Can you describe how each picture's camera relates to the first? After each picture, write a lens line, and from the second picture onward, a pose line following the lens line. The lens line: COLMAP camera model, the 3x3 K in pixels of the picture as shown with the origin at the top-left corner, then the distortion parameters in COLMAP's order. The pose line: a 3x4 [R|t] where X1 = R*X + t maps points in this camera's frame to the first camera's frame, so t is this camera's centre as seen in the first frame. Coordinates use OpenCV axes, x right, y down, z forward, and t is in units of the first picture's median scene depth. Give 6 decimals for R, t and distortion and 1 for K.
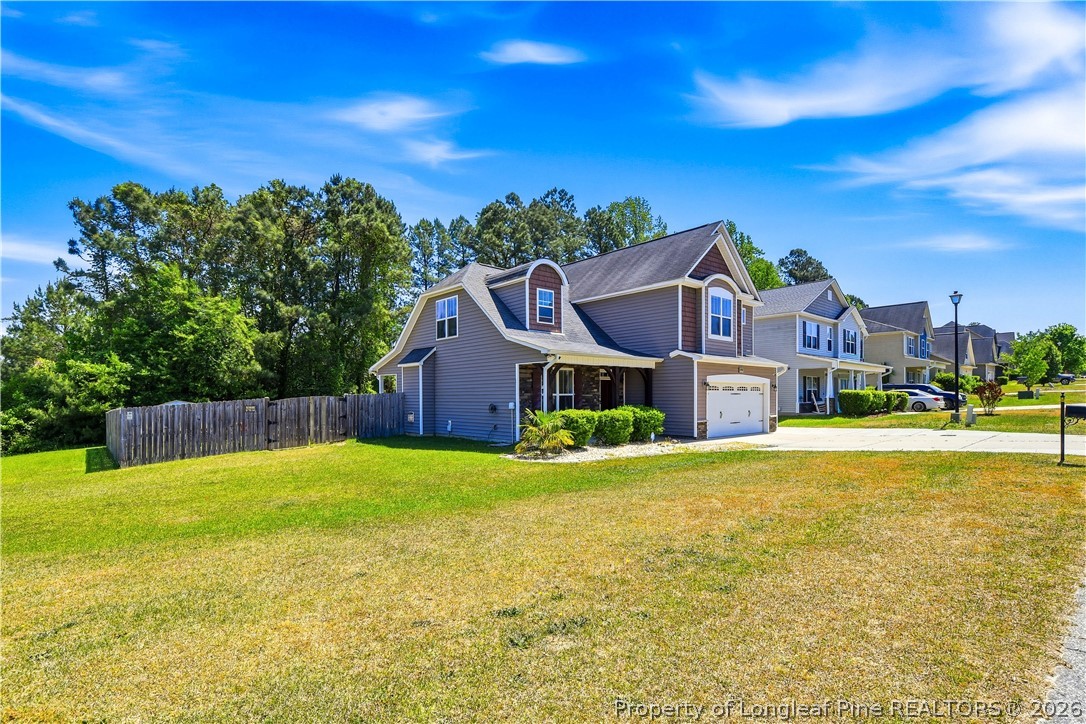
lens RADIAL K [[526.7, 0, 549.4], [0, 526.7, 391.6], [0, 0, 1]] dist [0.000274, 0.000127]
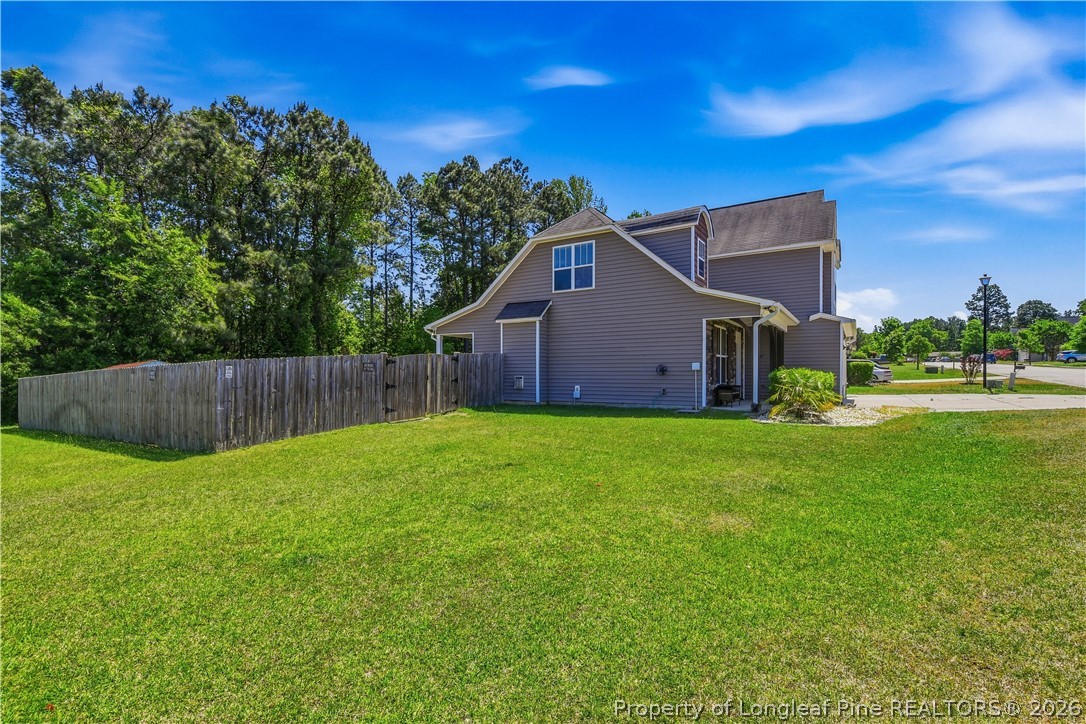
lens RADIAL K [[502.3, 0, 543.0], [0, 502.3, 362.0], [0, 0, 1]] dist [-0.002747, -0.001215]
pose [[0.962638, 0.015694, 0.270335, -0.347341], [-0.011371, 0.999781, -0.017550, 0.023431], [-0.270551, 0.013820, 0.962606, 0.168533]]
